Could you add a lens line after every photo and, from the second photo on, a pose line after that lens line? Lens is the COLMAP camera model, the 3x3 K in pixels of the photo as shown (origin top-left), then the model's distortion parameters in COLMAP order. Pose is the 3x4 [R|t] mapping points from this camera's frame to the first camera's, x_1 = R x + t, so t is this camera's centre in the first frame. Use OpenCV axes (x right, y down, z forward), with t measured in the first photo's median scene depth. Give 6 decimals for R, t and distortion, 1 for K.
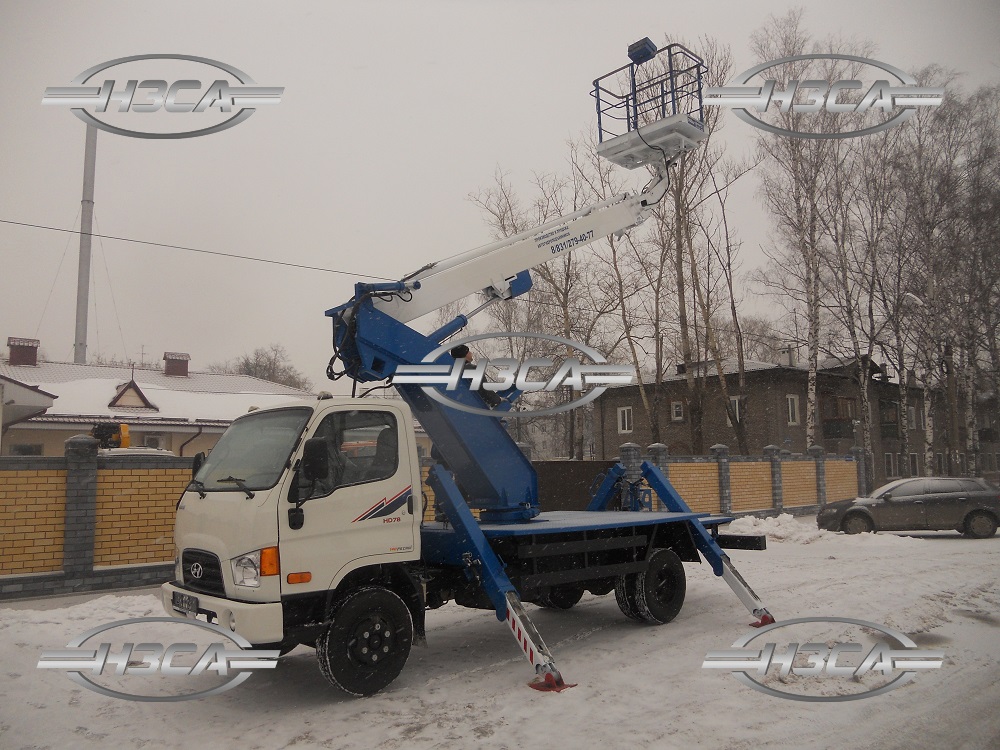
lens RADIAL K [[781.5, 0, 493.8], [0, 781.5, 365.9], [0, 0, 1]] dist [-0.033723, 0.017343]
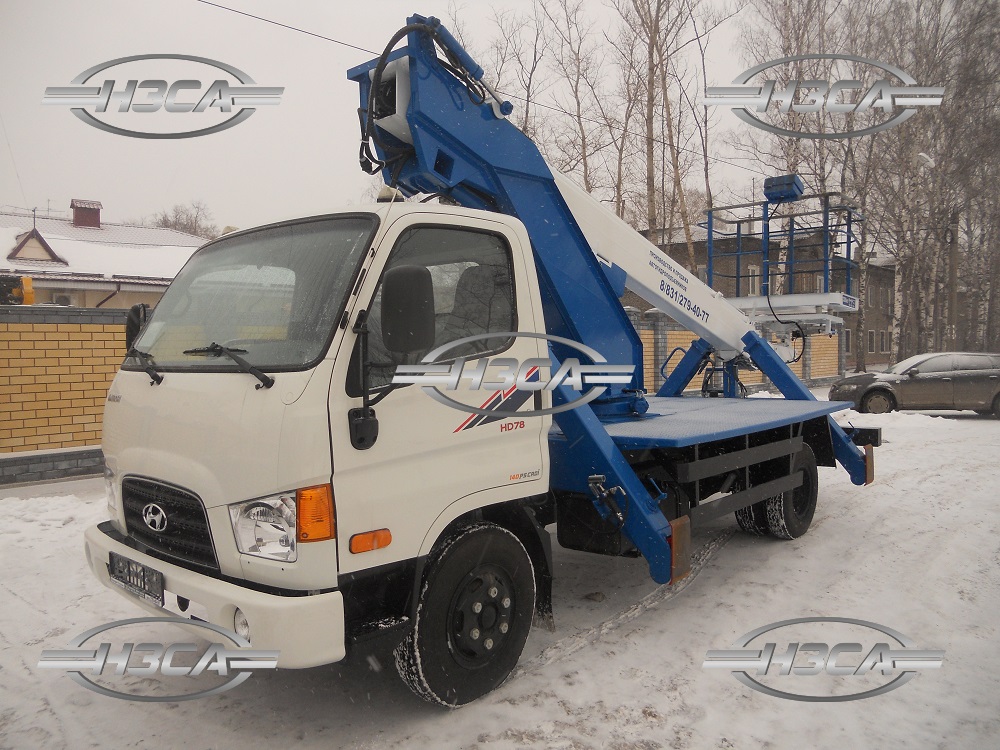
lens RADIAL K [[781.5, 0, 497.4], [0, 781.5, 379.0], [0, 0, 1]] dist [-0.033723, 0.017343]
pose [[0.995182, 0.012322, 0.097269, -0.150414], [-0.029937, 0.982883, 0.181780, 0.048933], [-0.093364, -0.183816, 0.978517, 0.350025]]
